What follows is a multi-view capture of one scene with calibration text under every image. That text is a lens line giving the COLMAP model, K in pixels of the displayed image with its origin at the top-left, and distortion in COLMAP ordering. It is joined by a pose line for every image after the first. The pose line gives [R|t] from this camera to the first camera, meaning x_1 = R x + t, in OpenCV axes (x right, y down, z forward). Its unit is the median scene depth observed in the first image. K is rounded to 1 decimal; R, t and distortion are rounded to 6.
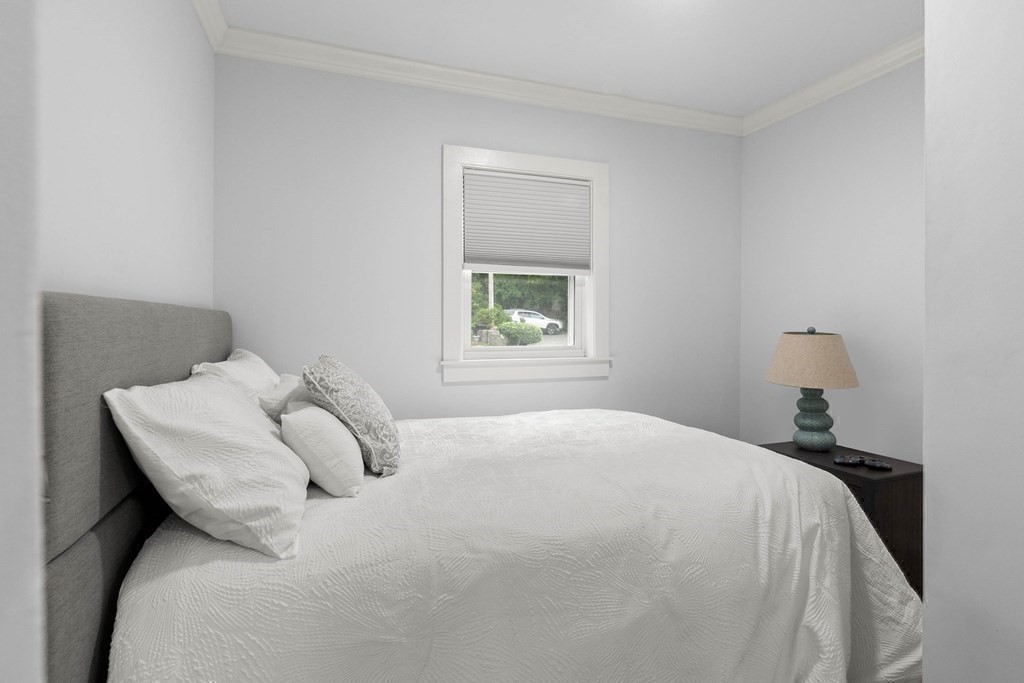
lens RADIAL K [[514.9, 0, 513.1], [0, 514.9, 328.5], [0, 0, 1]] dist [-0.000994, -0.000057]
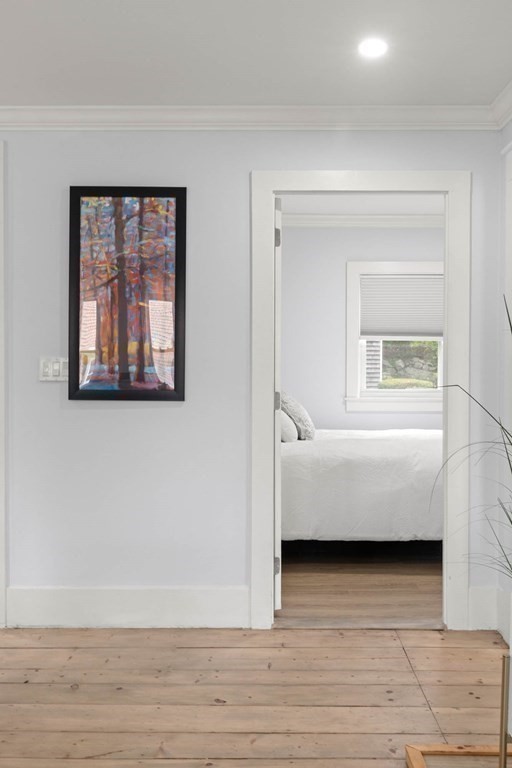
lens RADIAL K [[749.3, 0, 256.0], [0, 749.3, 384.0], [0, 0, 1]] dist [-0.001490, -0.000213]
pose [[0.941908, 0.005503, -0.335826, 0.380468], [-0.003351, 0.999970, 0.006987, 0.005840], [0.335855, -0.005456, 0.941898, -1.282553]]
